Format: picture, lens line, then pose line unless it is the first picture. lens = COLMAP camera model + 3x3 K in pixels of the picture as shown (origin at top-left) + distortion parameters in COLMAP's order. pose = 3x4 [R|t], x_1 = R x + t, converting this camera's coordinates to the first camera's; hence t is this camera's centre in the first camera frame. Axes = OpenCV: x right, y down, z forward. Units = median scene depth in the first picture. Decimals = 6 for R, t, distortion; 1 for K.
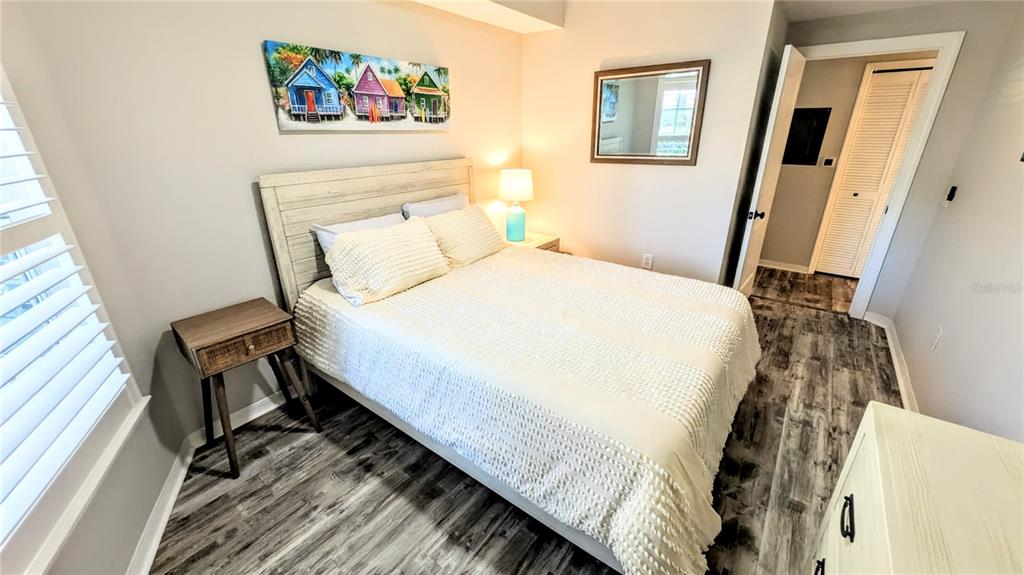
lens RADIAL K [[399.4, 0, 514.1], [0, 399.4, 289.5], [0, 0, 1]] dist [0.000904, 0.000112]
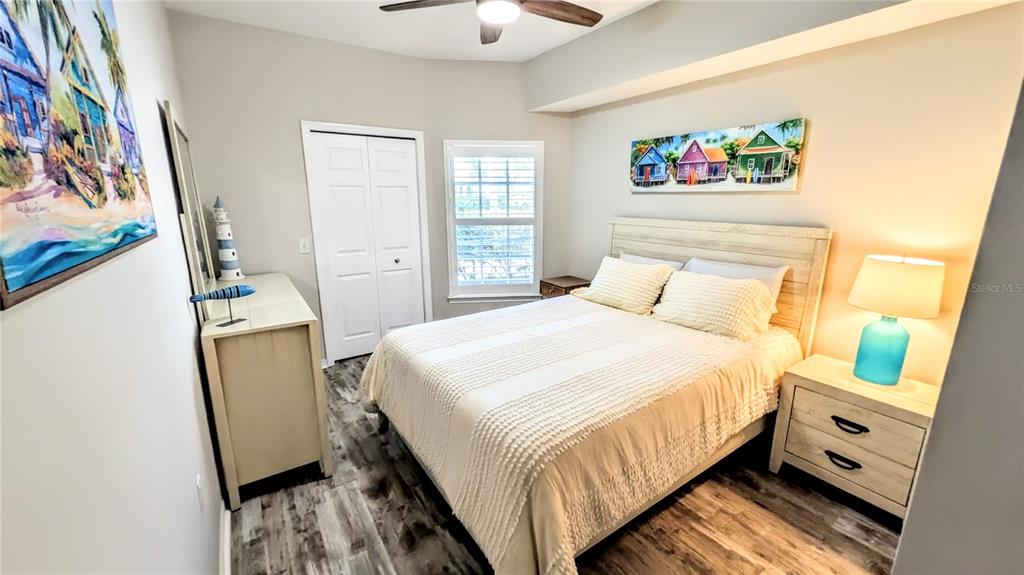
lens RADIAL K [[399.4, 0, 513.5], [0, 399.4, 289.5], [0, 0, 1]] dist [0.000904, 0.000112]
pose [[-0.316187, 0.223794, -0.921923, 1.009126], [-0.347104, 0.877110, 0.331960, -0.371845], [0.882918, 0.424965, -0.199650, 0.938182]]
